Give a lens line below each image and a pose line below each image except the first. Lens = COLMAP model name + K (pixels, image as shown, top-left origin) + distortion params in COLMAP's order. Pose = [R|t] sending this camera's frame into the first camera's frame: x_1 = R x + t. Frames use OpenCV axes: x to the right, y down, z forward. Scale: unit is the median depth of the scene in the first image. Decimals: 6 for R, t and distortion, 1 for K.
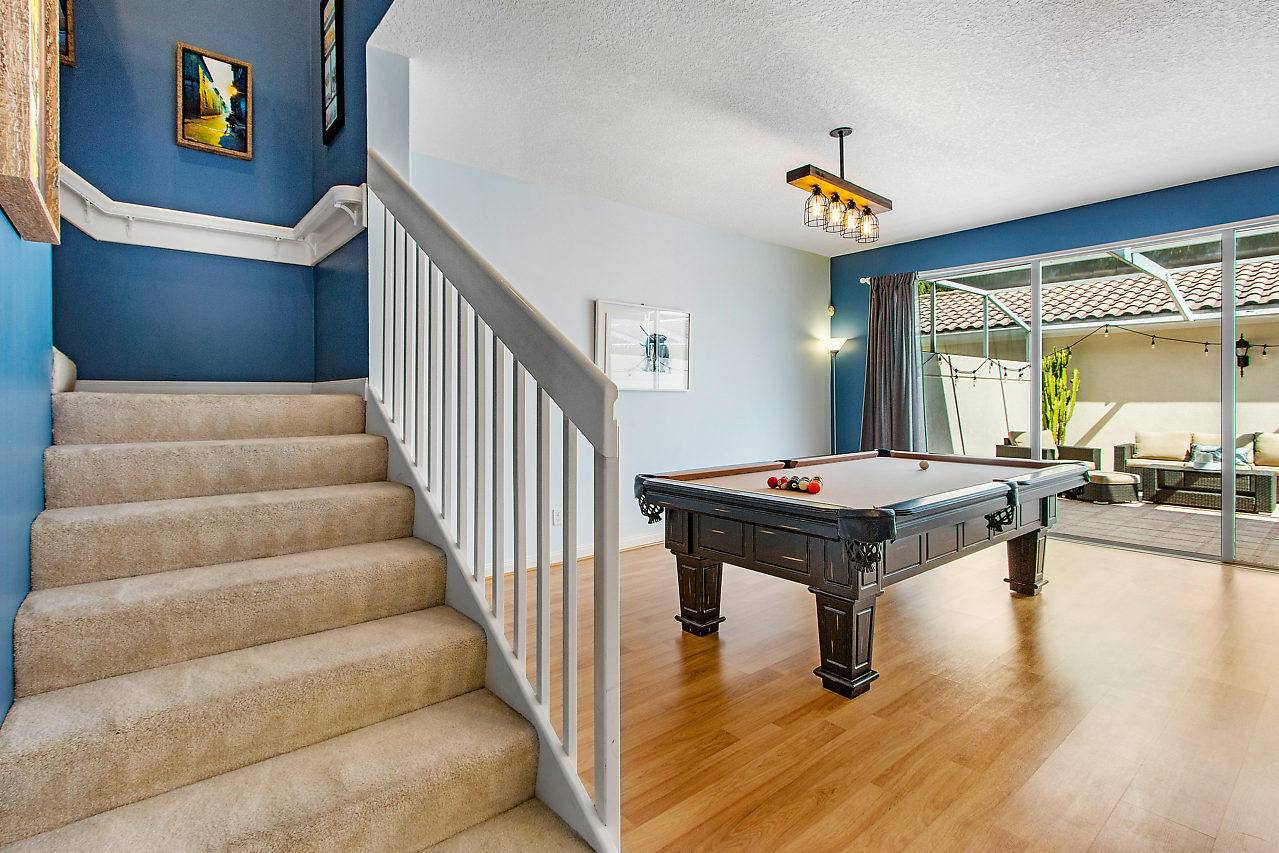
lens RADIAL K [[606.7, 0, 633.3], [0, 606.7, 435.7], [0, 0, 1]] dist [0.006249, -0.001250]
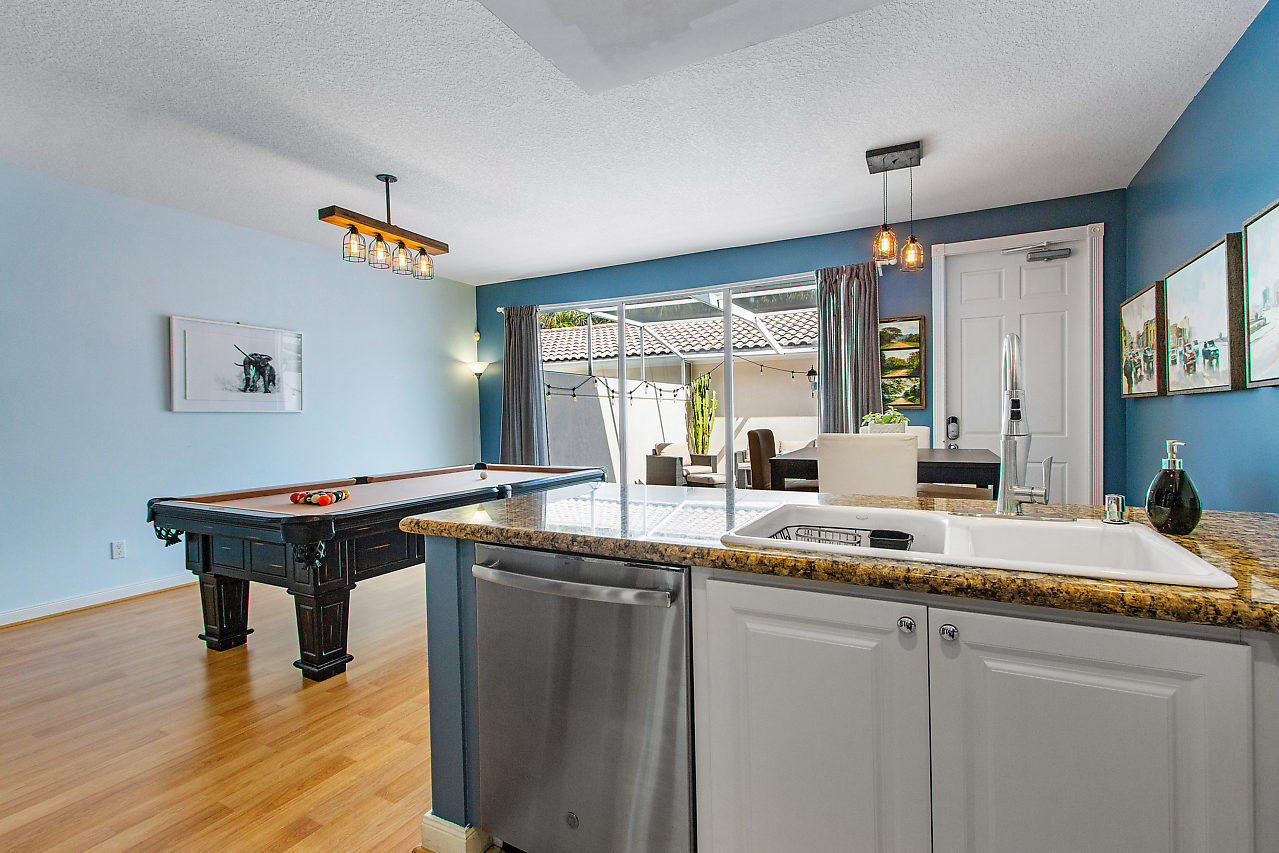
lens RADIAL K [[606.7, 0, 623.0], [0, 606.7, 455.2], [0, 0, 1]] dist [0.006249, -0.001250]
pose [[0.927962, -0.032890, 0.371221, 0.166808], [0.031716, 0.999454, 0.009270, 0.004031], [-0.371324, 0.003172, 0.928498, -0.098873]]
